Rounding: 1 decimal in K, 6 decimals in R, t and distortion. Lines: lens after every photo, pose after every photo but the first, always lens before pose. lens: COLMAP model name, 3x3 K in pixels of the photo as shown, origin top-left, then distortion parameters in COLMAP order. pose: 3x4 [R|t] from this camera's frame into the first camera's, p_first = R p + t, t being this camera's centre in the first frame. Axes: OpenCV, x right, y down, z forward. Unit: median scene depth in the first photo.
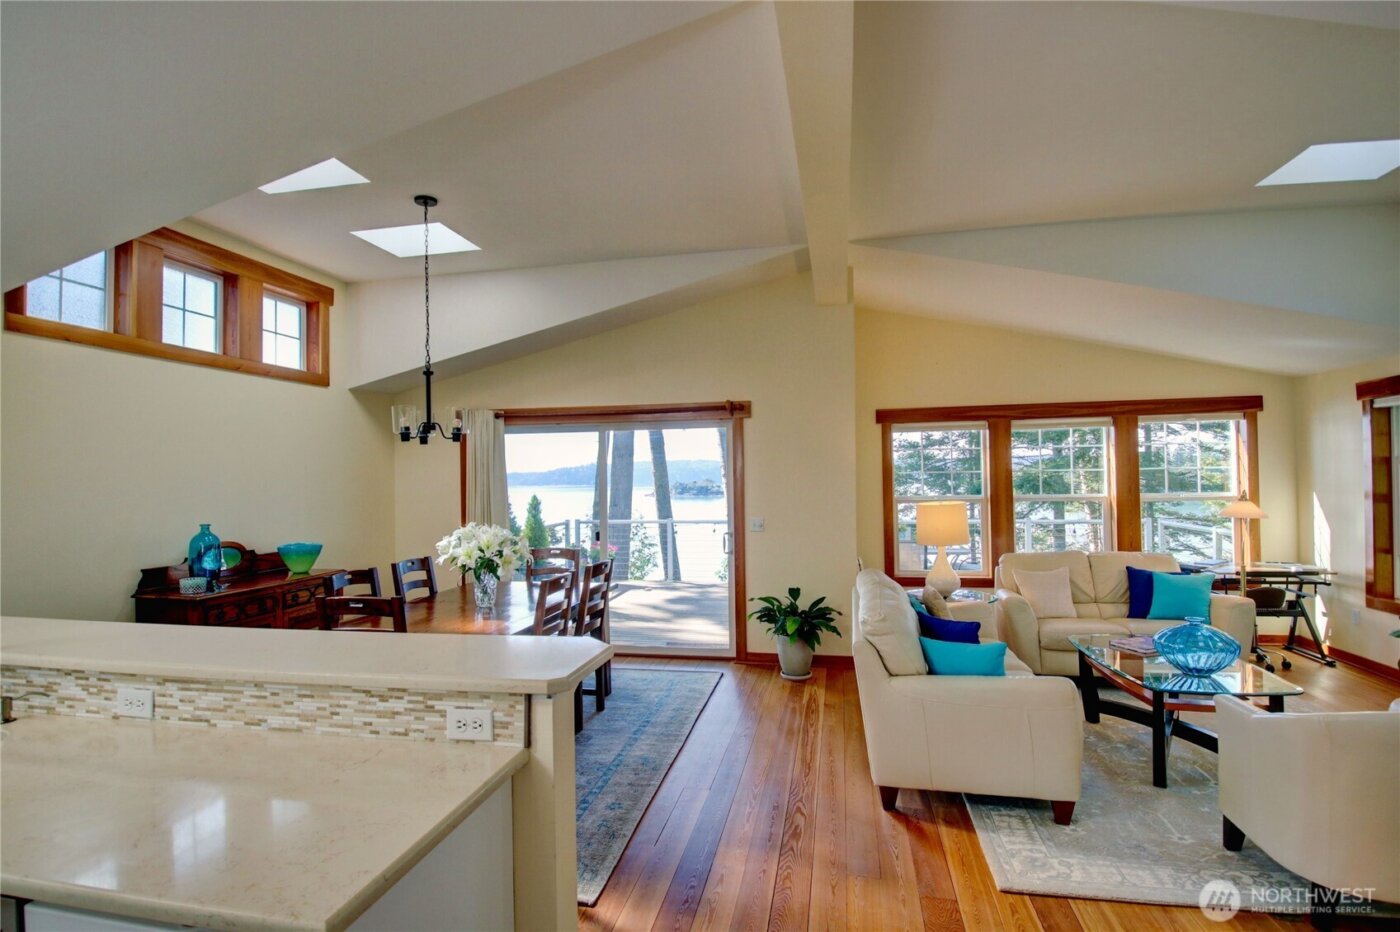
lens RADIAL K [[714.5, 0, 695.7], [0, 714.5, 474.4], [0, 0, 1]] dist [0.002636, -0.020981]
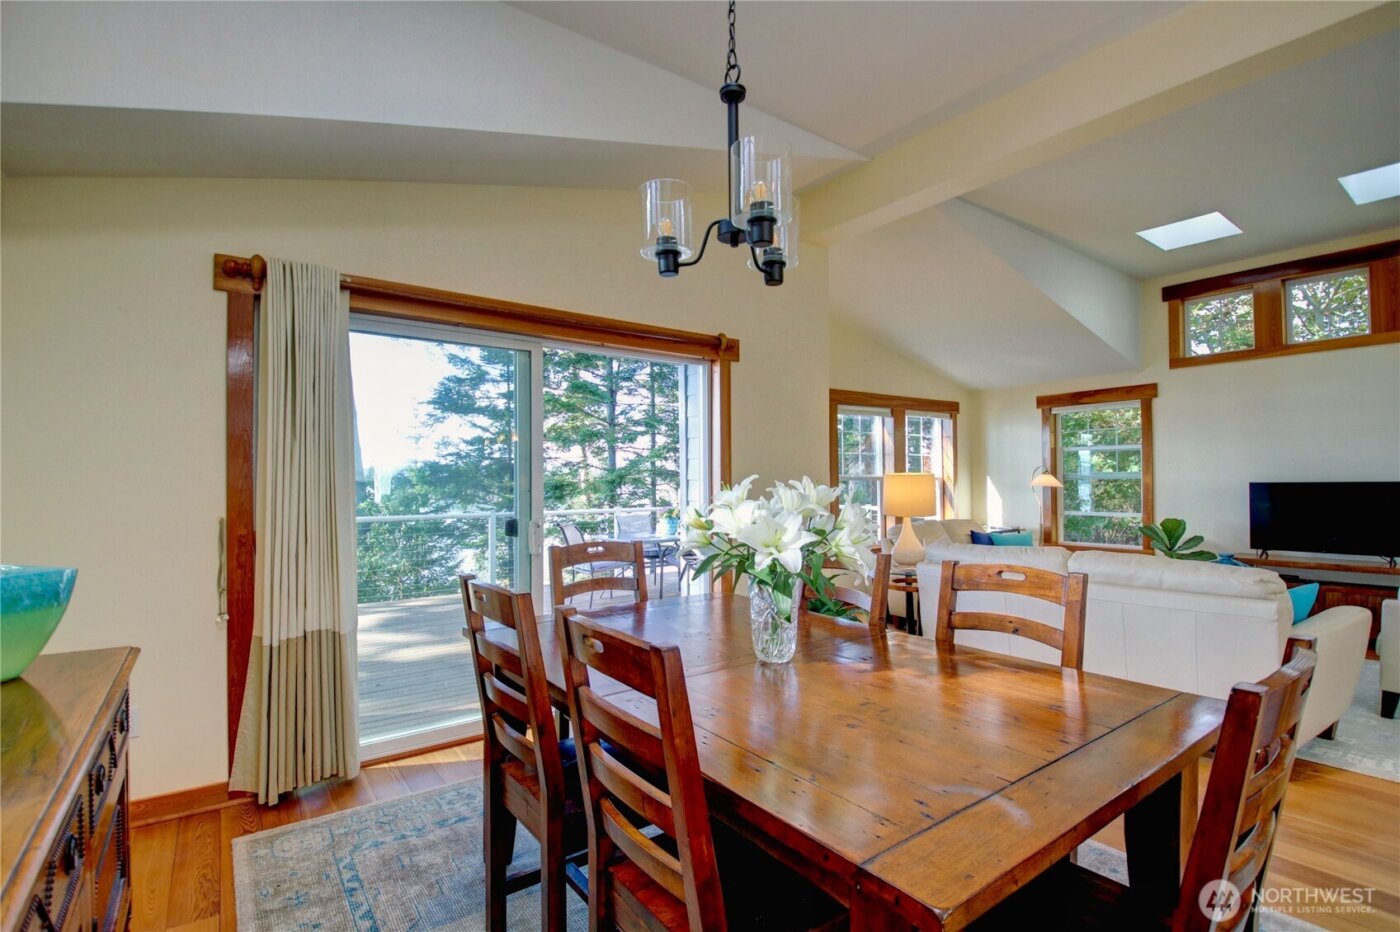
lens RADIAL K [[649.4, 0, 698.1], [0, 649.4, 477.8], [0, 0, 1]] dist [0.025573, -0.035414]
pose [[0.672617, 0.015149, 0.739836, -1.453860], [-0.009038, 0.999884, -0.012257, 0.168717], [-0.739936, 0.001557, 0.672675, 1.731762]]
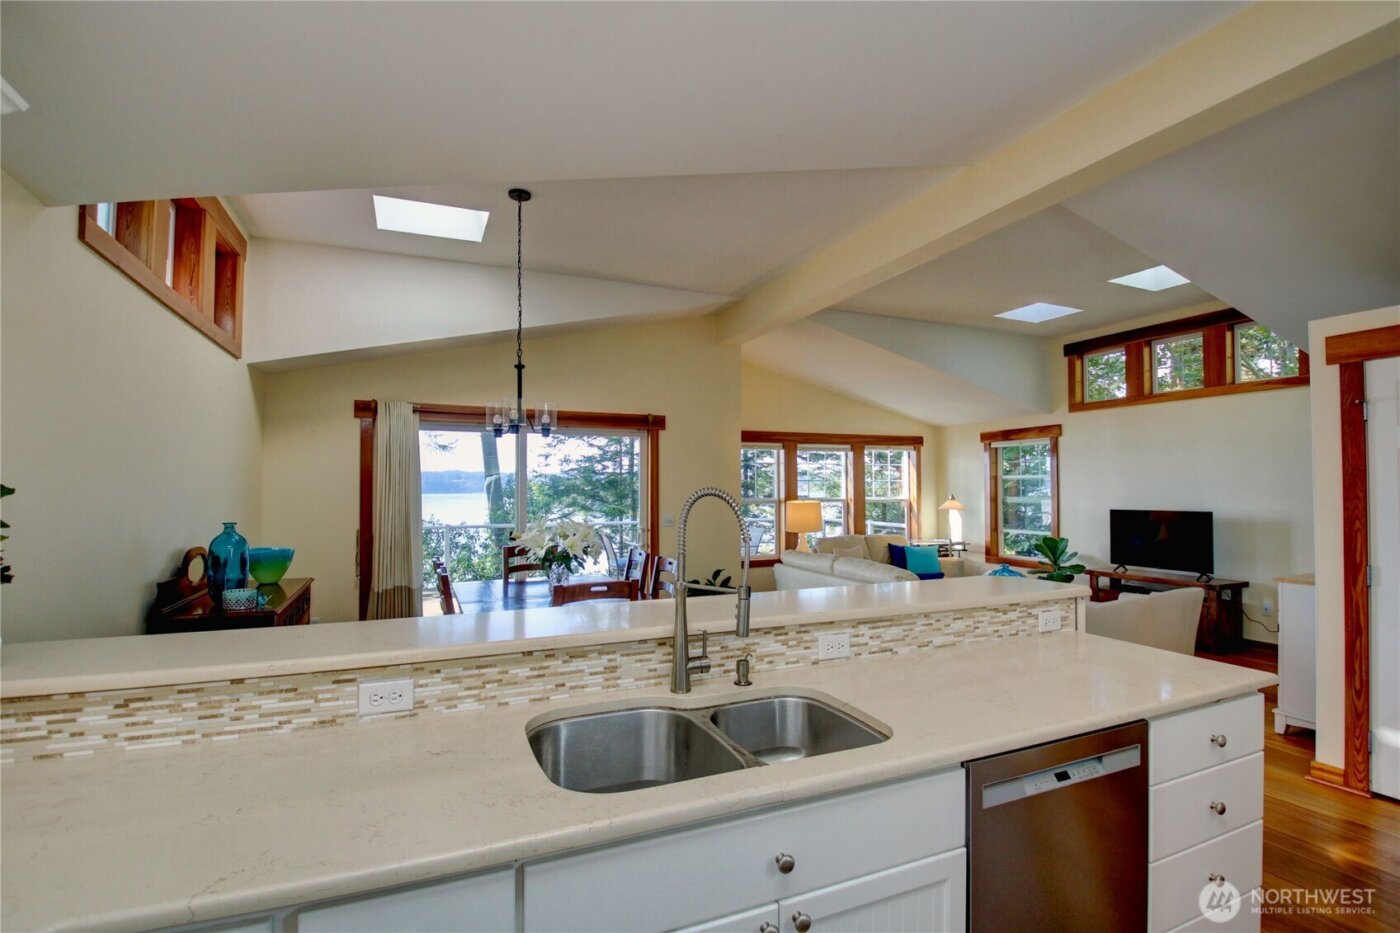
lens RADIAL K [[657.6, 0, 704.4], [0, 657.6, 476.0], [0, 0, 1]] dist [0.030812, -0.036928]
pose [[0.812923, 0.024554, 0.581853, -1.558422], [-0.013838, 0.999643, -0.022852, 0.064126], [-0.582206, 0.010525, 0.812973, 0.220189]]
